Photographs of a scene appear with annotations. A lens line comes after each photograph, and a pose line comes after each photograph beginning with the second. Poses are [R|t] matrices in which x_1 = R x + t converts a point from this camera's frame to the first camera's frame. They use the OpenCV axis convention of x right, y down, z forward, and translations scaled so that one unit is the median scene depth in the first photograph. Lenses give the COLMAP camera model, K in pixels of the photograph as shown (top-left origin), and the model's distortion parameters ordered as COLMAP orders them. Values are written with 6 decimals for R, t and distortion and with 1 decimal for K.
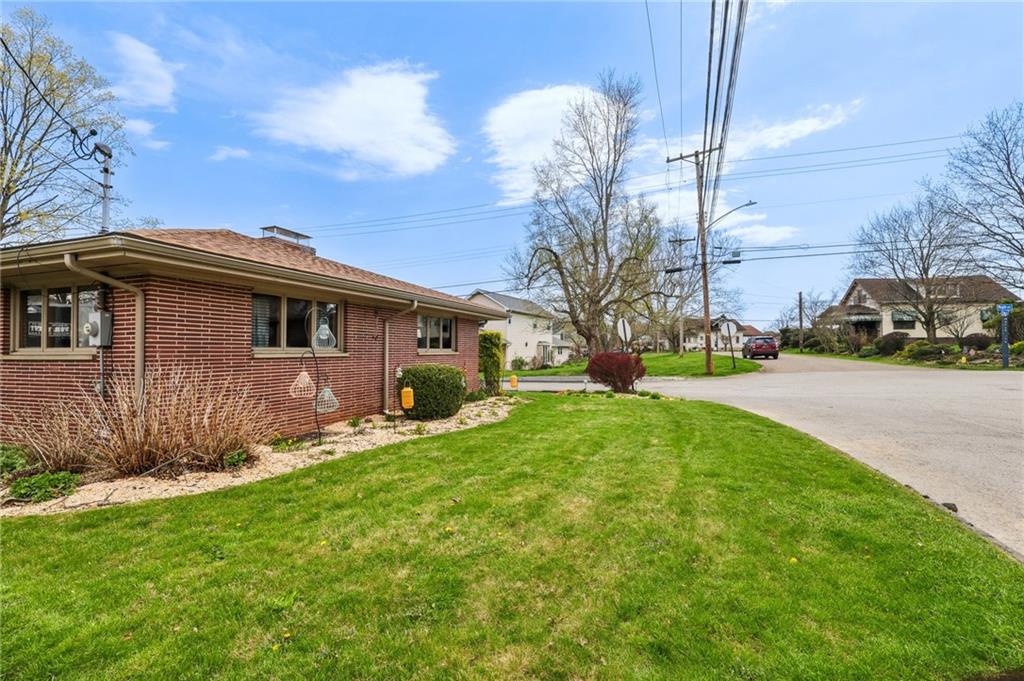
lens RADIAL K [[482.4, 0, 512.0], [0, 482.4, 340.5], [0, 0, 1]] dist [-0.002980, -0.000150]
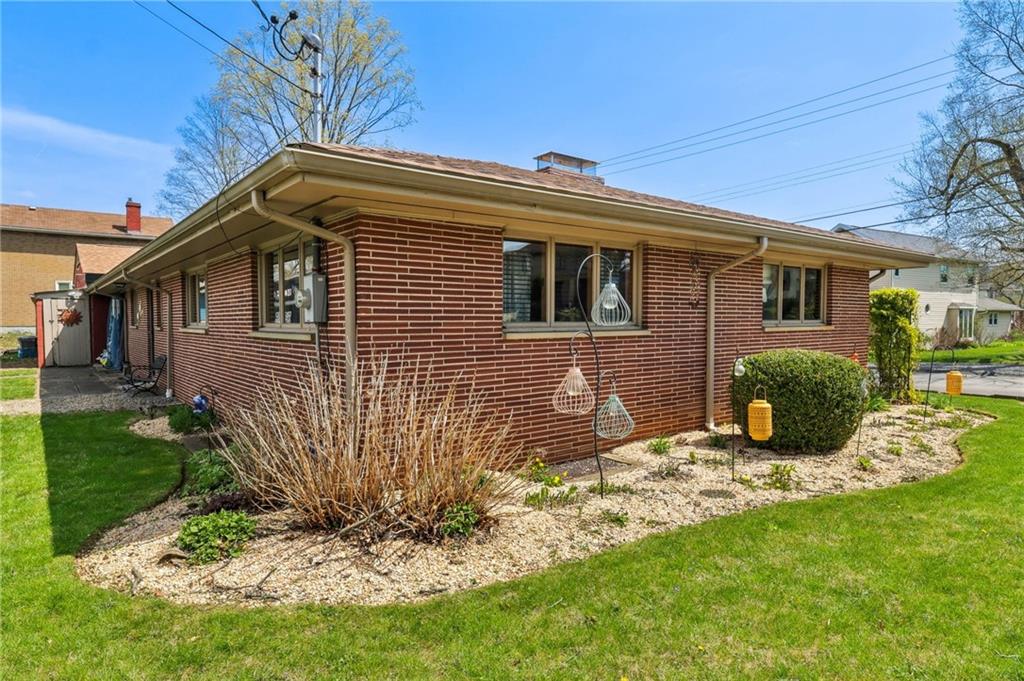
lens RADIAL K [[600.2, 0, 512.0], [0, 600.2, 340.5], [0, 0, 1]] dist [-0.001585, -0.000387]
pose [[0.853141, 0.019323, -0.521322, -0.106416], [0.012455, 0.998275, 0.057383, -0.007496], [0.521532, -0.055448, 0.851428, 0.303721]]
